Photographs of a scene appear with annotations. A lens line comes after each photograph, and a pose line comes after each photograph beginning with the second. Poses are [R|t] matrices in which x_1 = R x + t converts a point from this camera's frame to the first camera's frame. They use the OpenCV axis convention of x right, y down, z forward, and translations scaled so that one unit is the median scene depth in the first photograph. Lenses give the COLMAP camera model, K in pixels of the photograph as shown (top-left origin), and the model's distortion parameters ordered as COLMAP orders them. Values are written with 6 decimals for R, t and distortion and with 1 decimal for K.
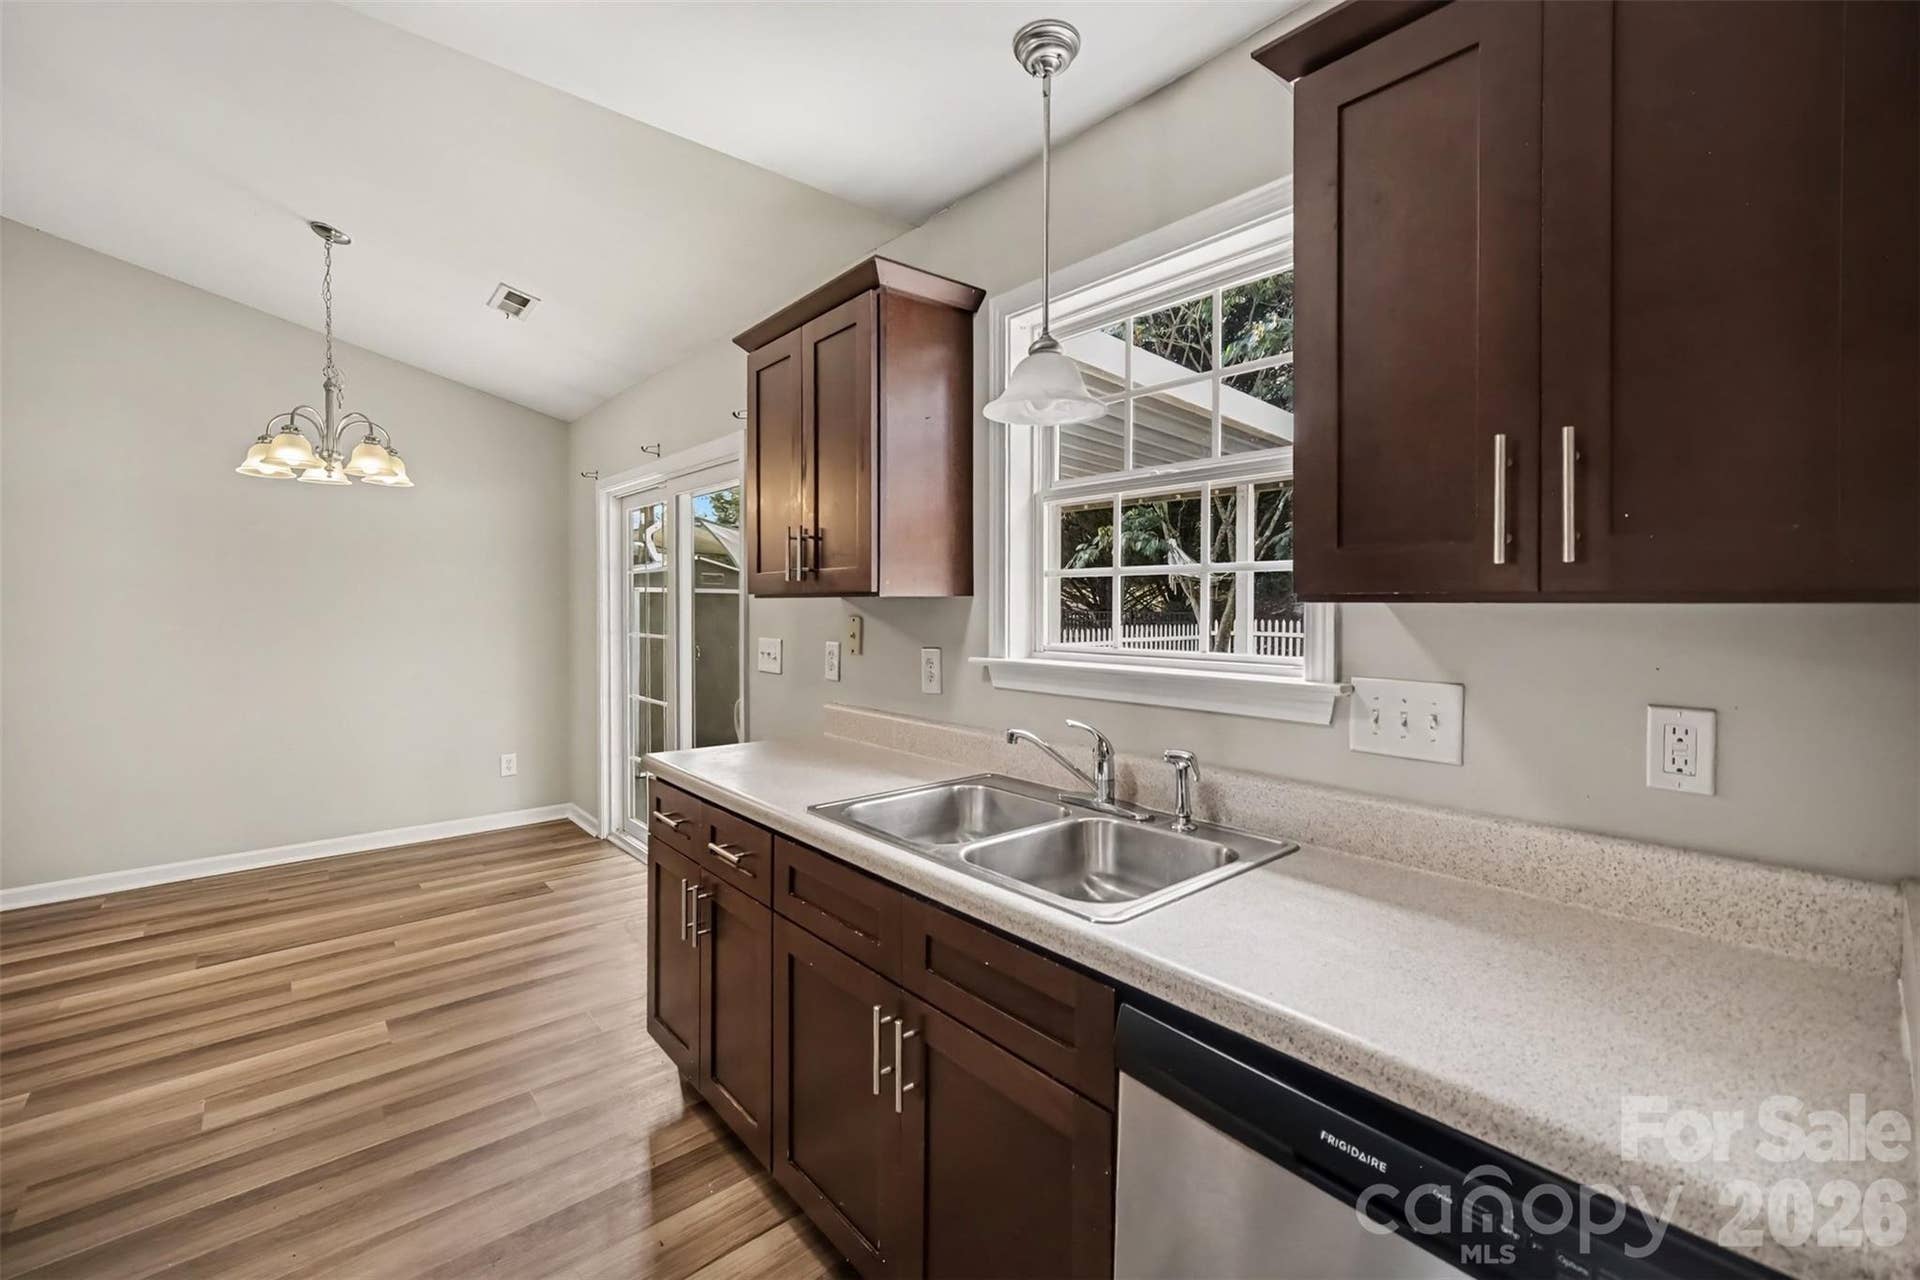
lens RADIAL K [[804.4, 0, 966.9], [0, 804.4, 617.8], [0, 0, 1]] dist [-0.001938, 0.001745]
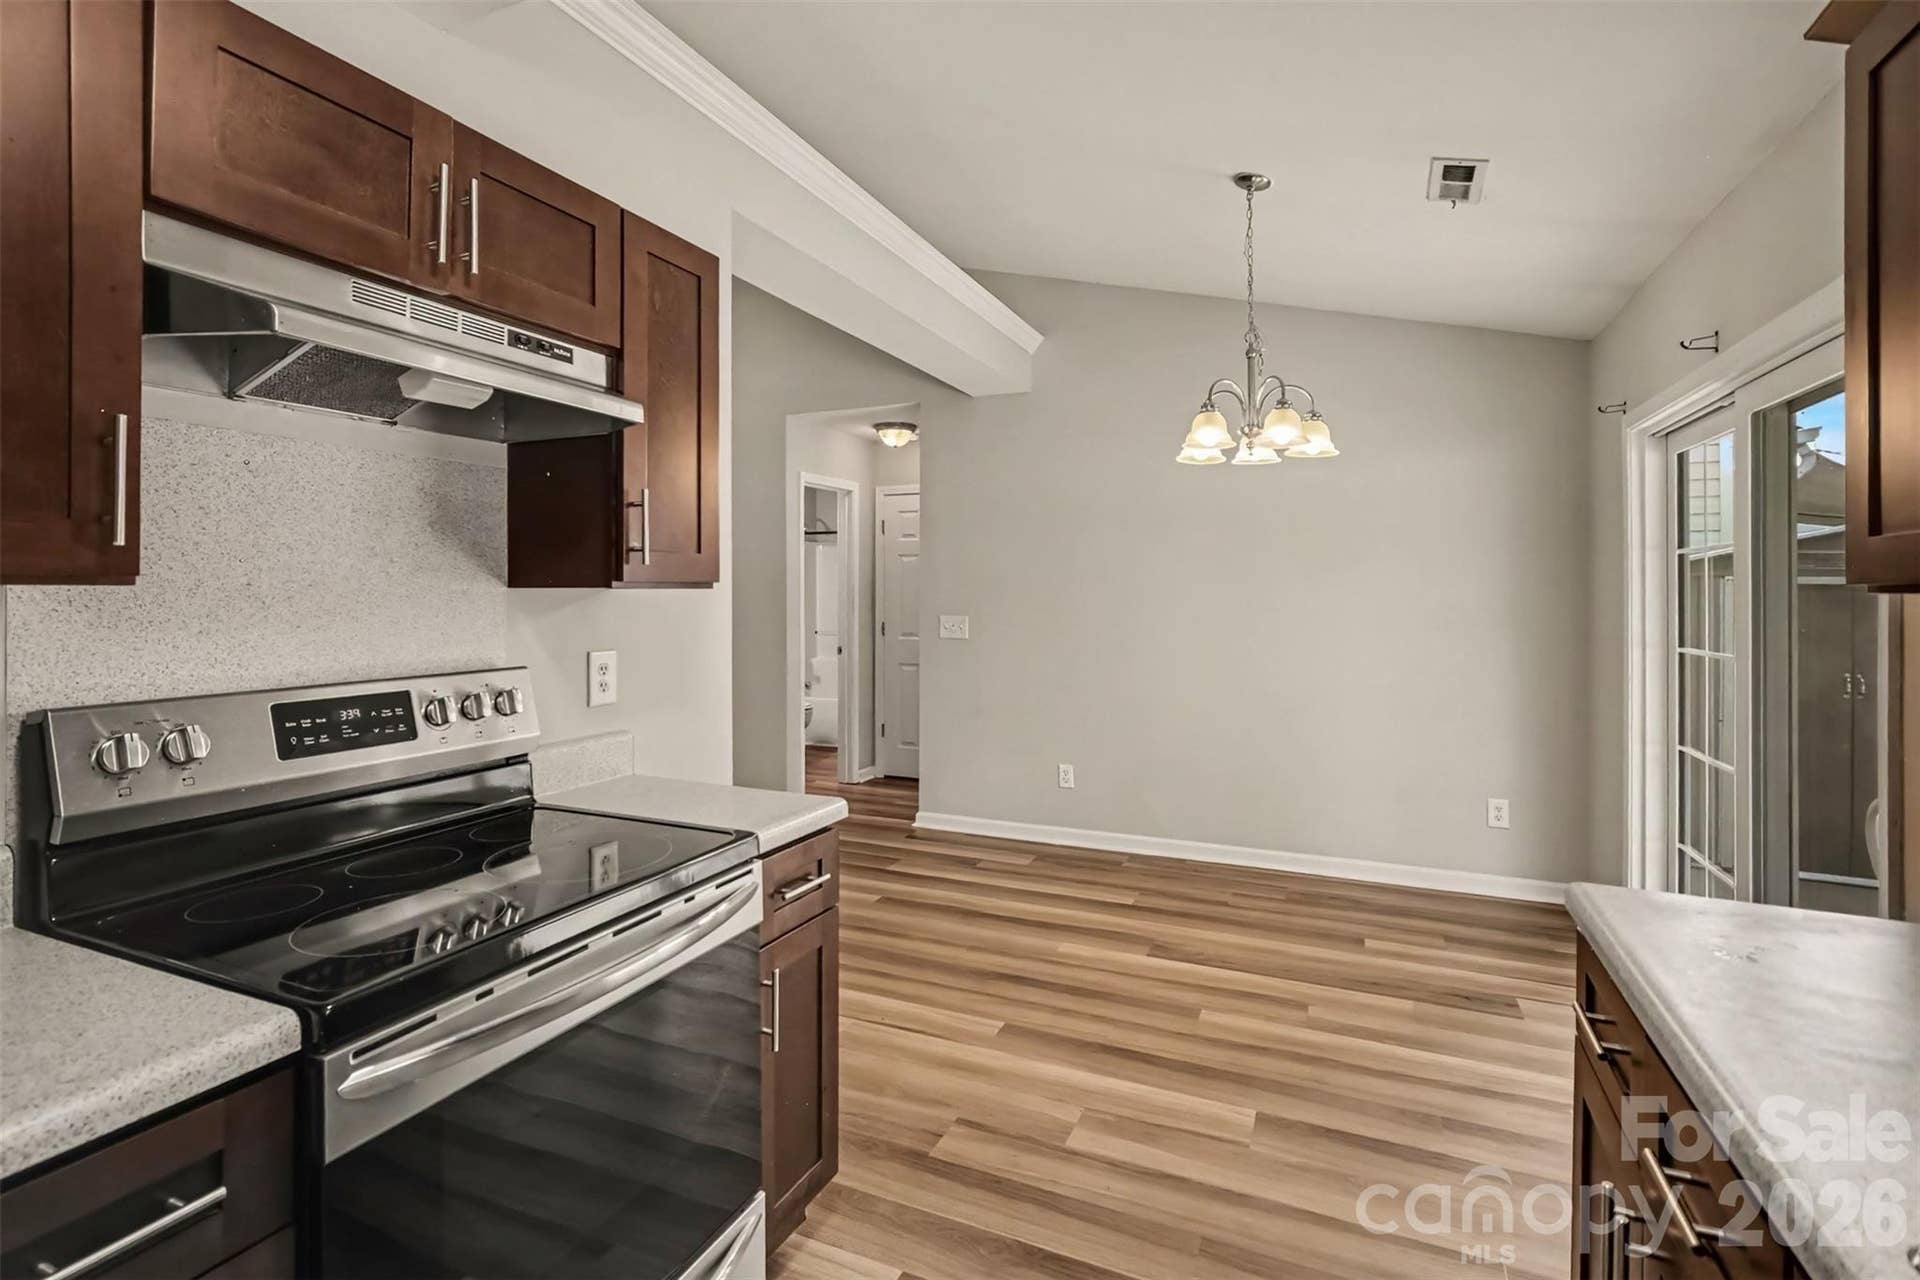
lens RADIAL K [[888.1, 0, 940.3], [0, 888.1, 595.3], [0, 0, 1]] dist [-0.015665, 0.004694]
pose [[0.403266, -0.008906, -0.915039, -0.030444], [-0.020851, 0.999604, -0.018918, 0.006271], [0.914845, 0.026708, 0.402921, 0.282621]]
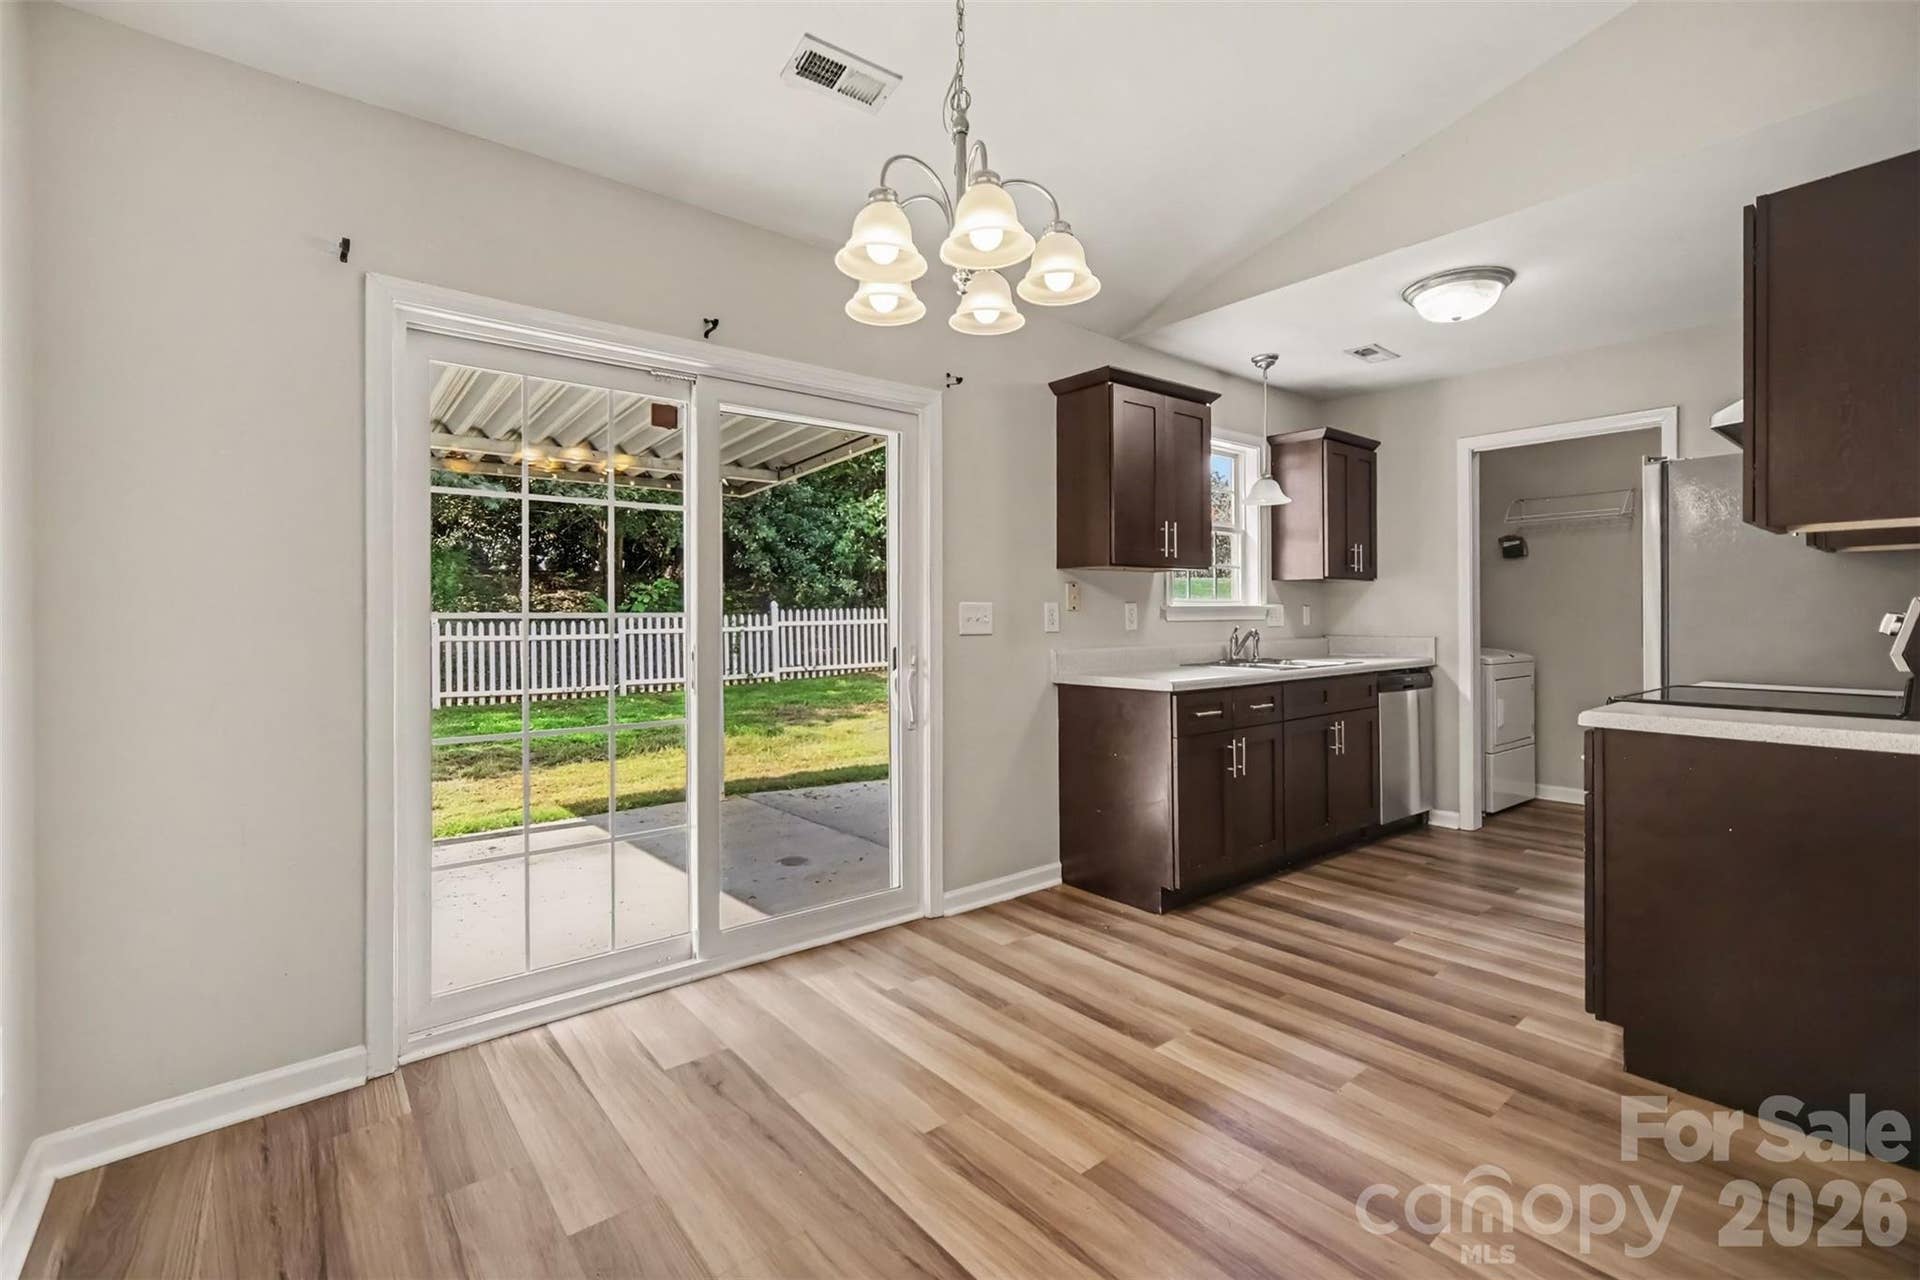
lens RADIAL K [[841.2, 0, 952.3], [0, 841.2, 607.5], [0, 0, 1]] dist [-0.022468, 0.008097]
pose [[0.041013, 0.000363, 0.999159, -1.333528], [0.022683, 0.999742, -0.001294, 0.031732], [-0.998901, 0.022717, 0.040995, 0.969644]]
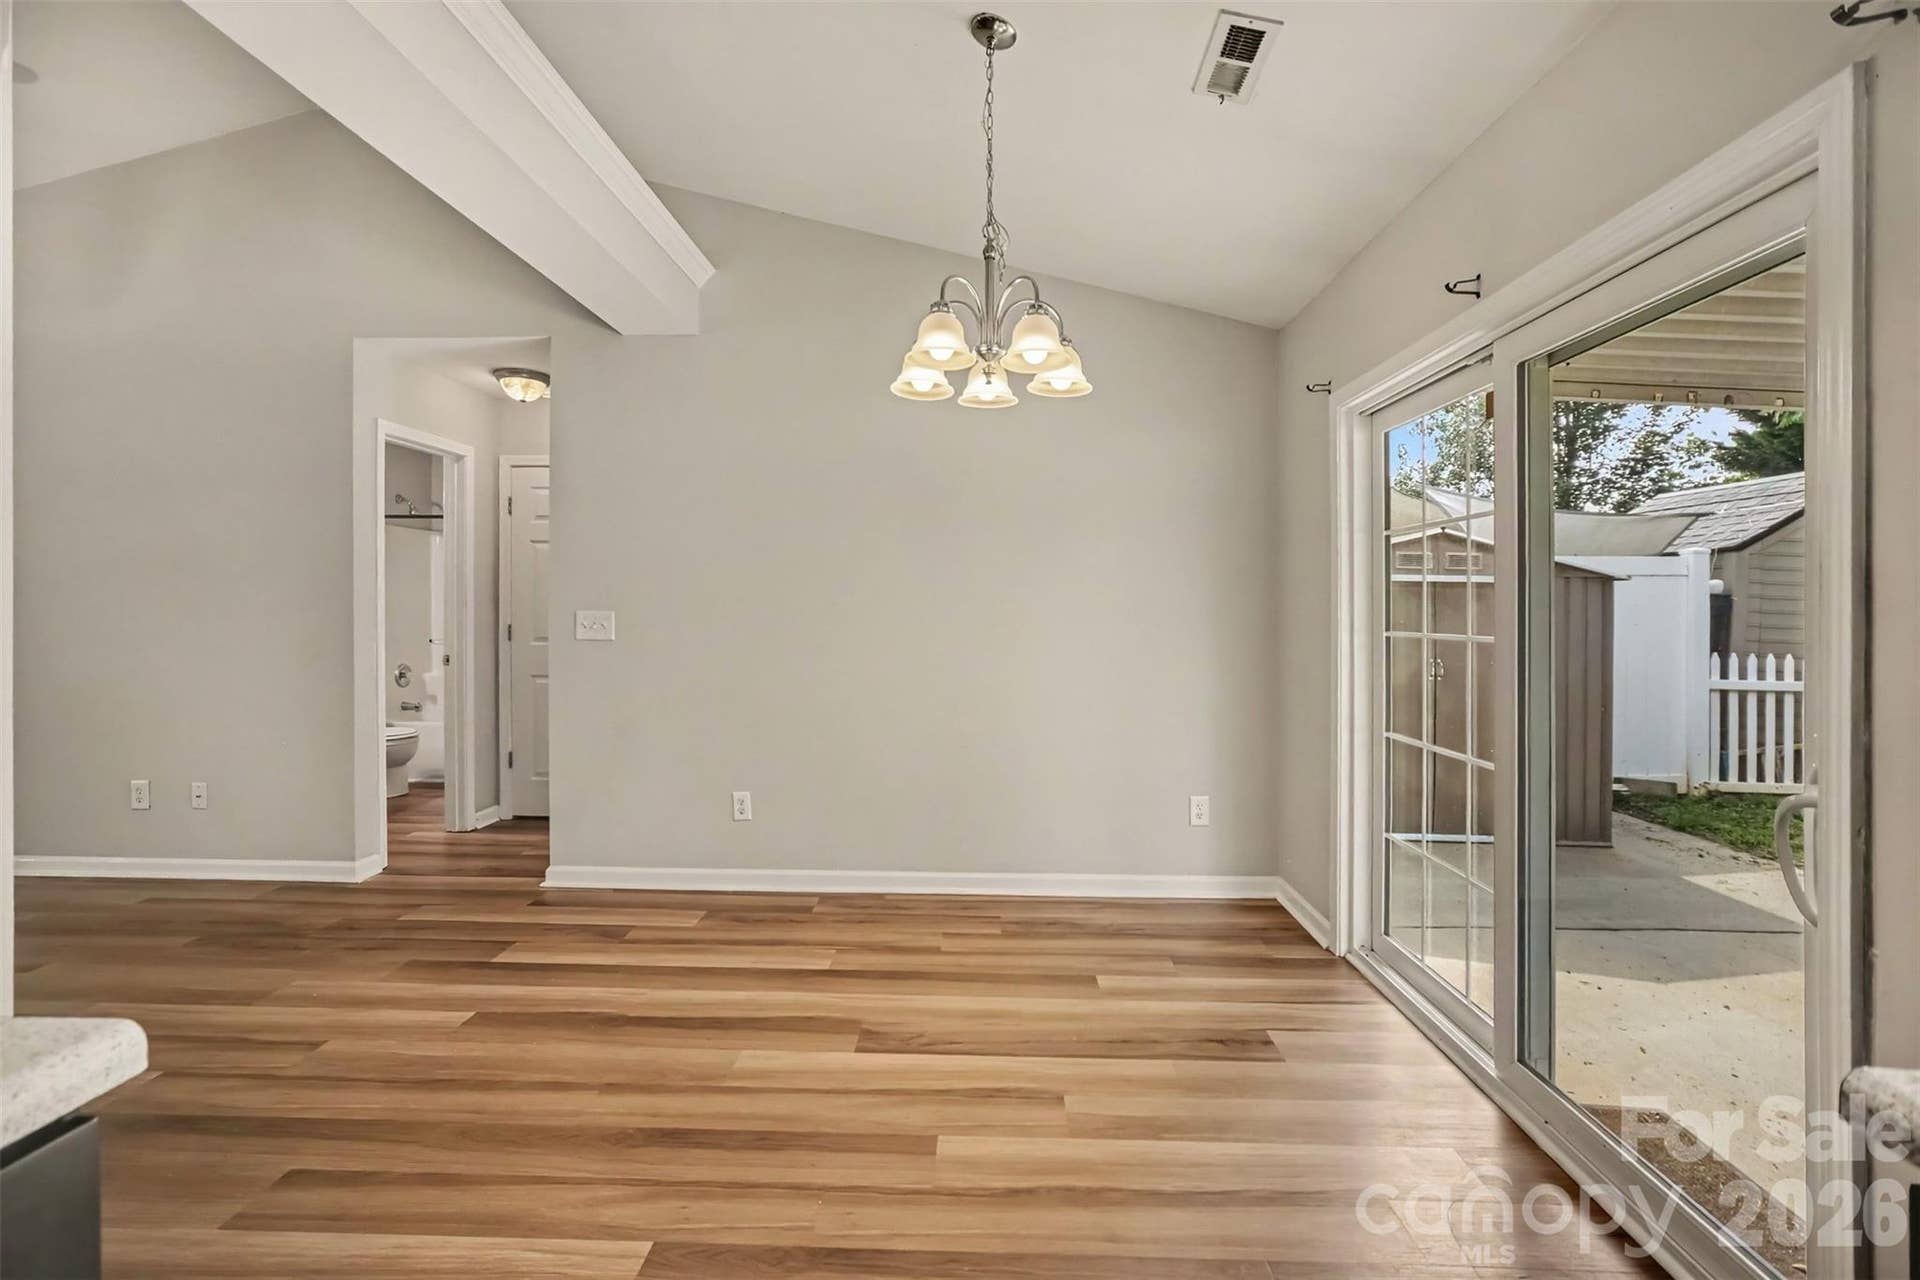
lens RADIAL K [[841.2, 0, 949.1], [0, 841.2, 605.8], [0, 0, 1]] dist [-0.022468, 0.008097]
pose [[0.715292, -0.011588, -0.698730, -0.312199], [-0.011285, 0.999541, -0.028130, 0.032147], [0.698735, 0.028006, 0.714833, 0.458430]]
